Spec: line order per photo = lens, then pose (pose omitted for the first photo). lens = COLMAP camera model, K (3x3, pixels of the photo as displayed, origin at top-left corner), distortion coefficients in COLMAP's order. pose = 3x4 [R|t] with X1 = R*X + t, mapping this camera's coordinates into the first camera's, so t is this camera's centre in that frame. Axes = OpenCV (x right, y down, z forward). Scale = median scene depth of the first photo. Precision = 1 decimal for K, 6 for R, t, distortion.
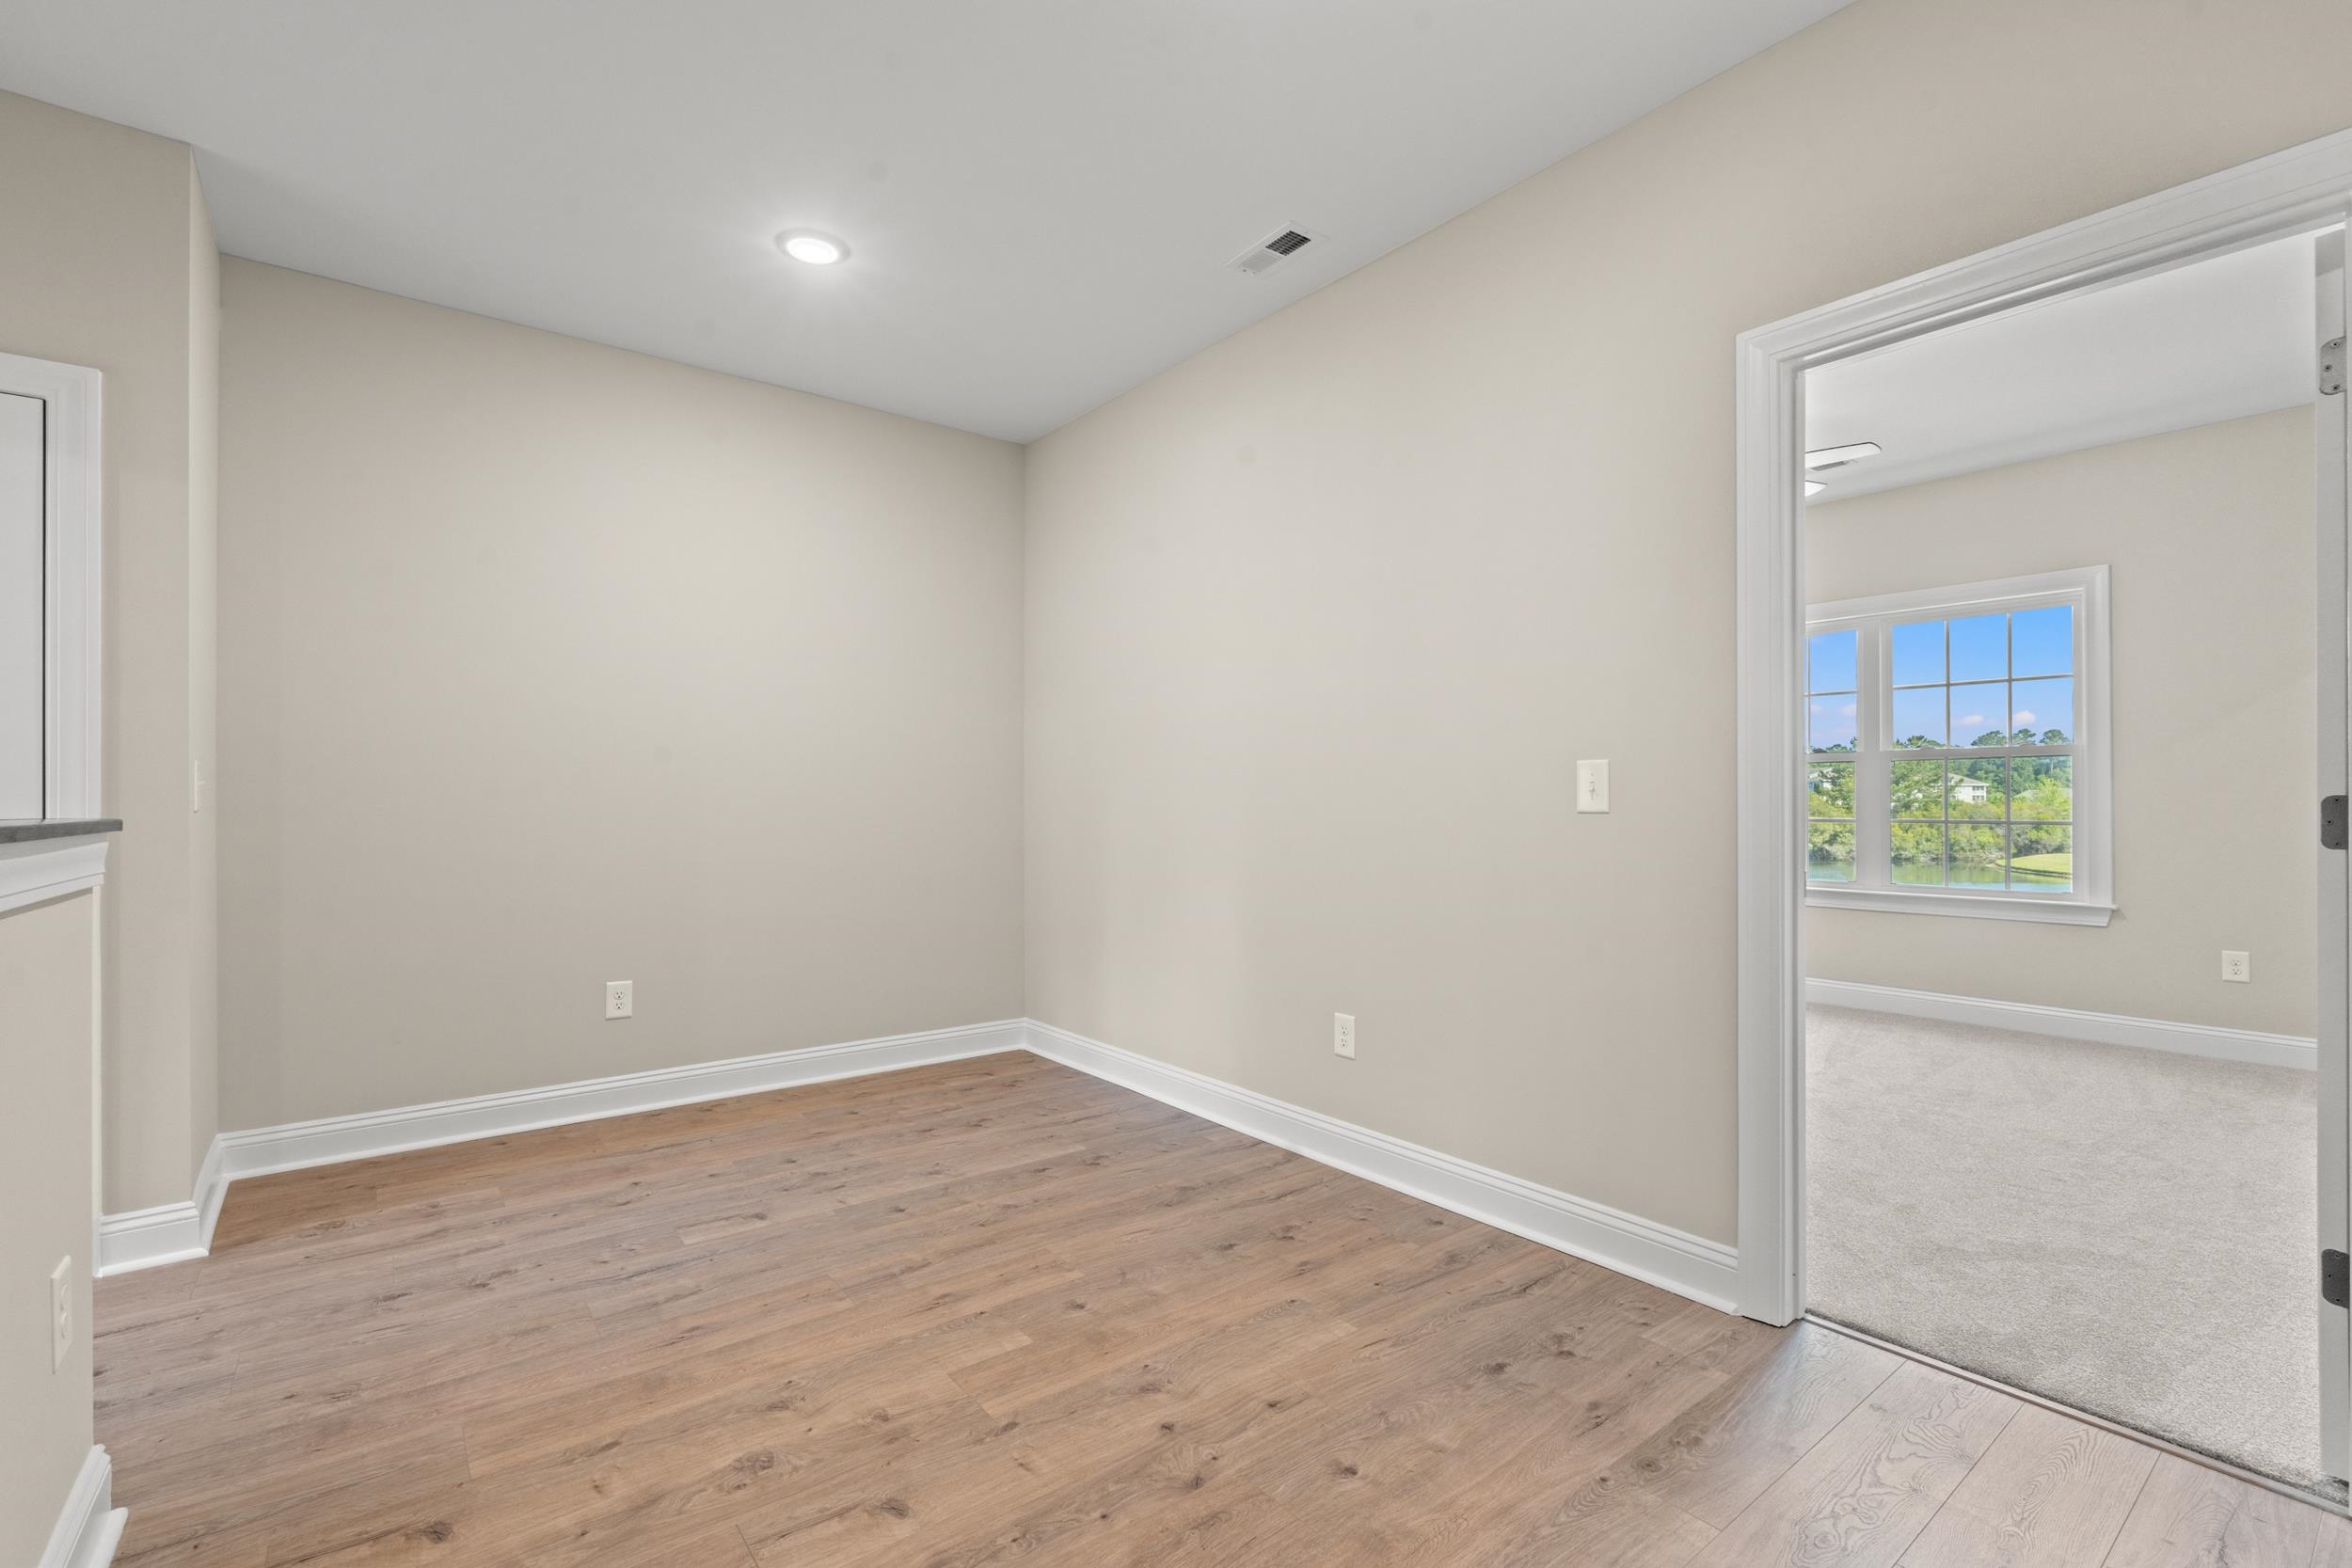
lens RADIAL K [[1026.2, 0, 1176.1], [0, 1026.2, 793.7], [0, 0, 1]] dist [-0.004706, -0.000044]
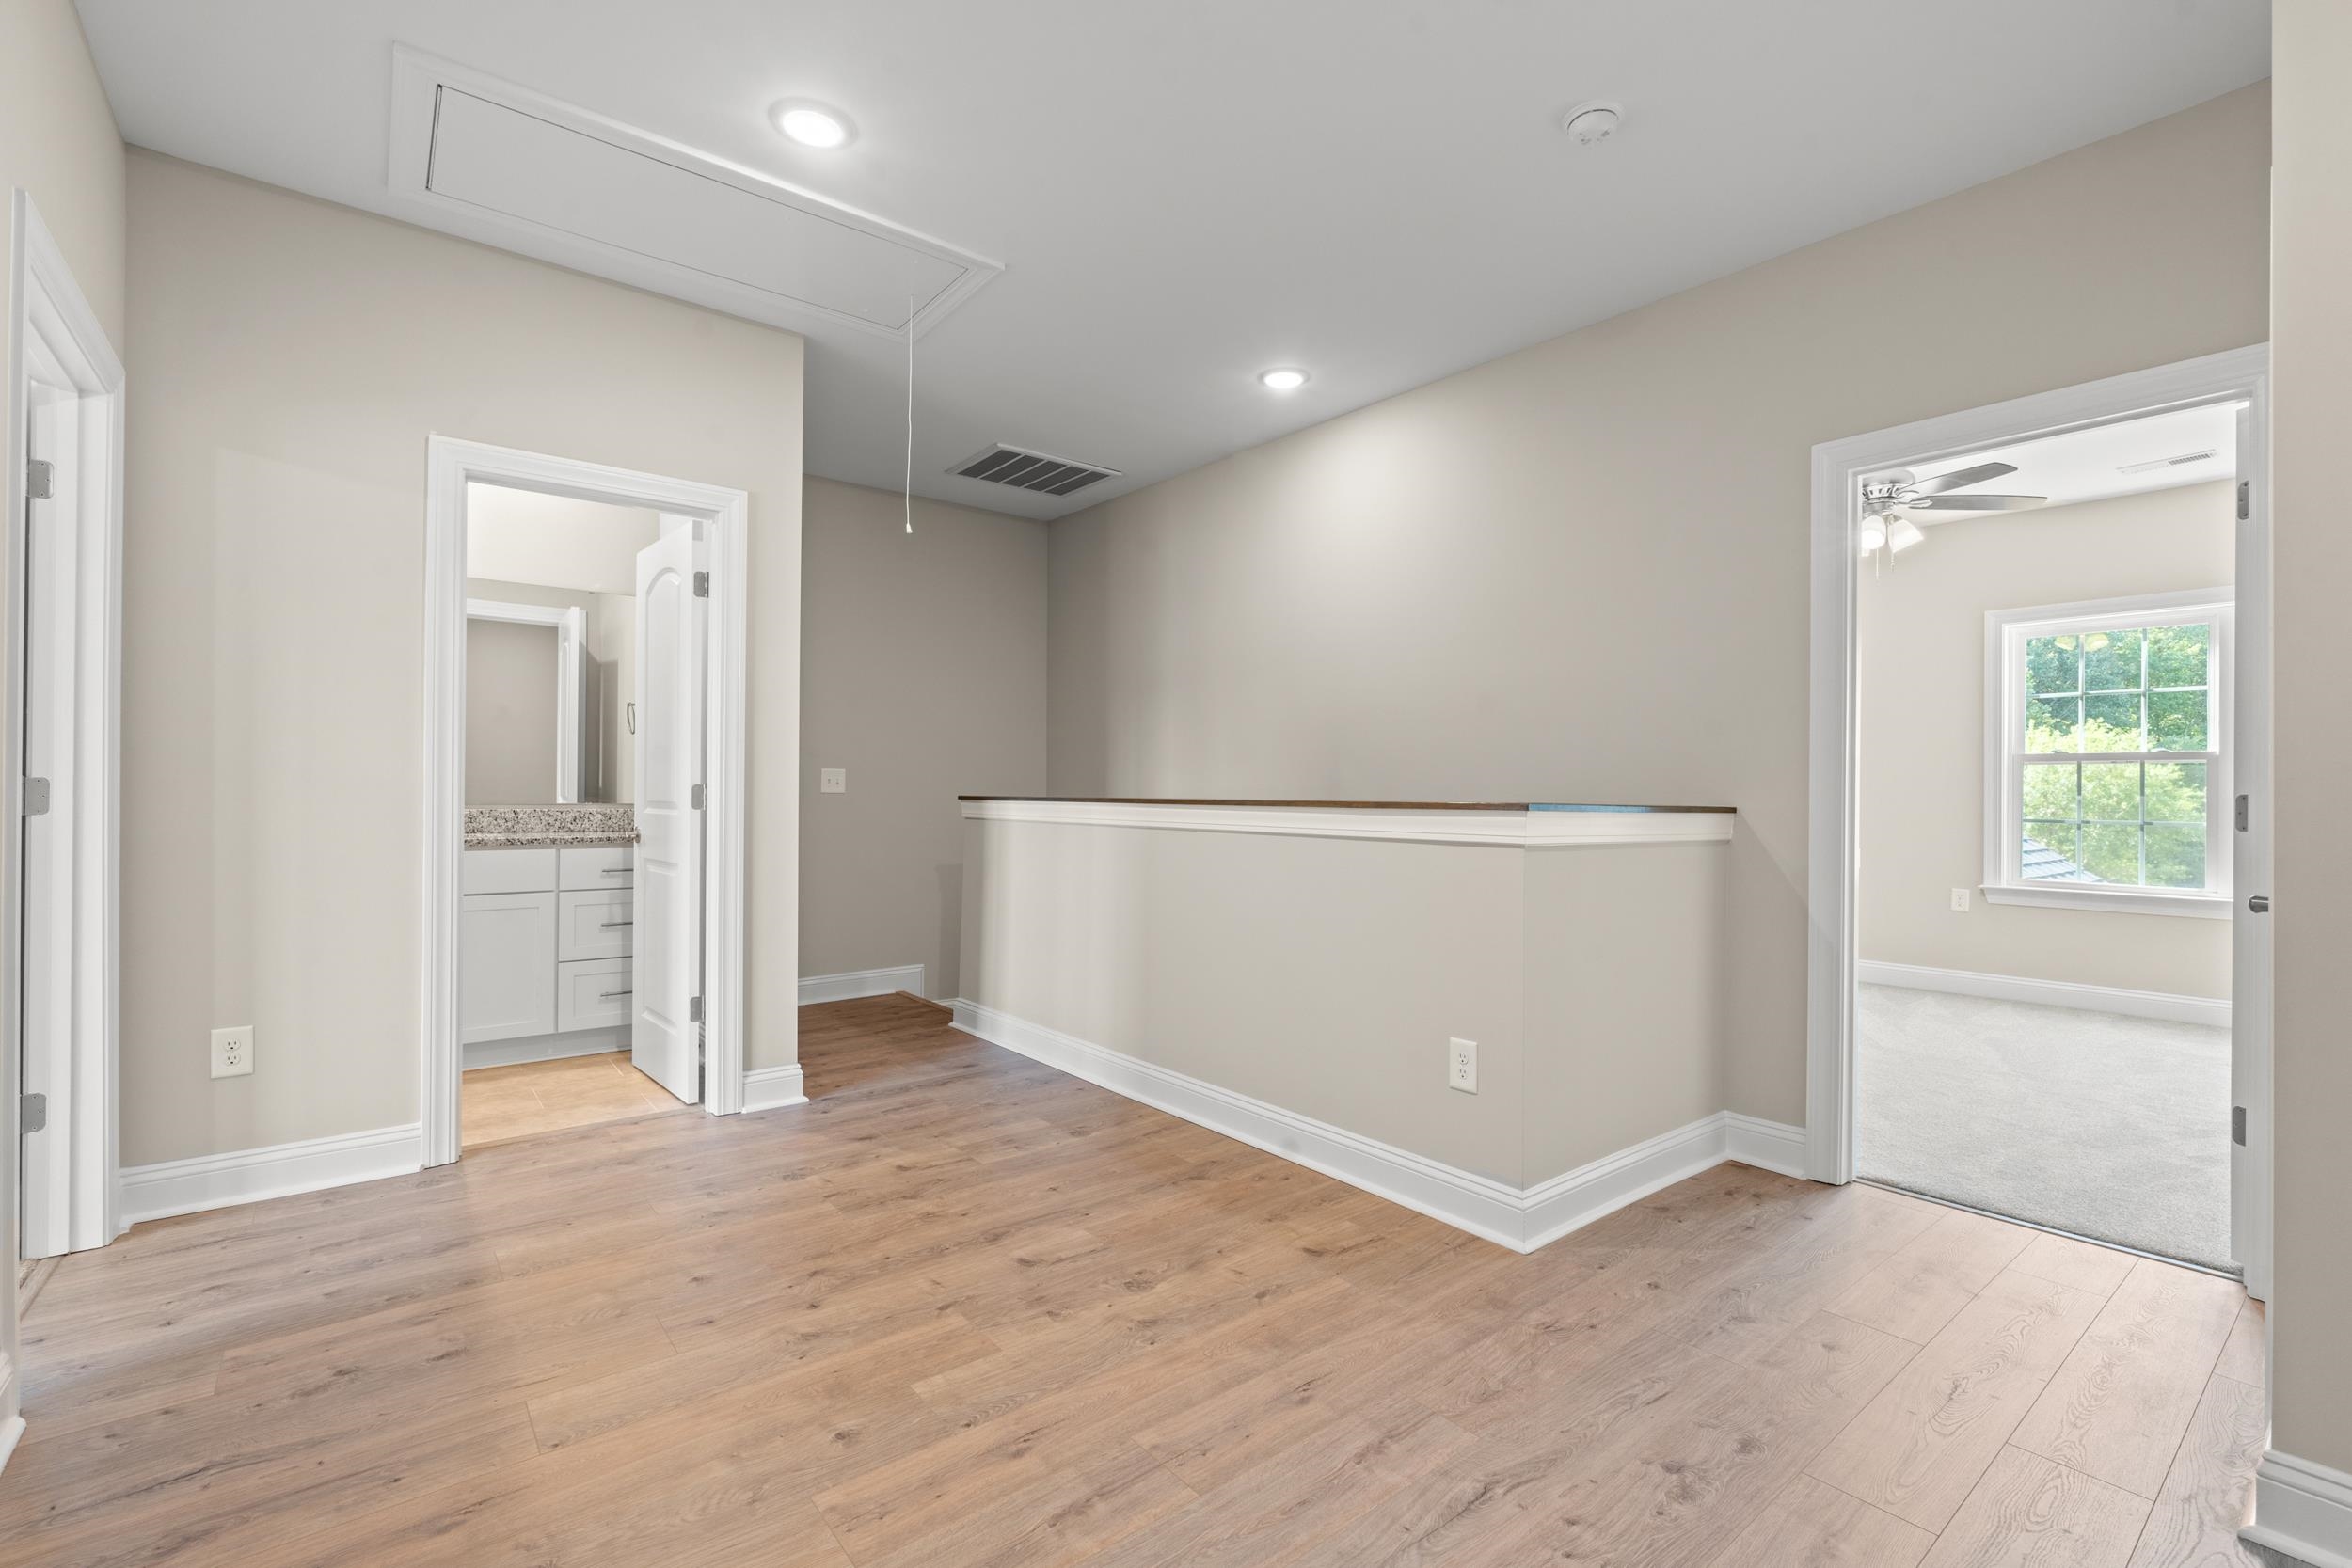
lens RADIAL K [[1026.2, 0, 1176.1], [0, 1026.2, 793.7], [0, 0, 1]] dist [-0.004706, -0.000044]
pose [[-0.999892, -0.005941, -0.013473, -0.386680], [-0.005824, 0.999945, -0.008712, 0.021564], [0.013524, -0.008633, -0.999871, 2.064646]]
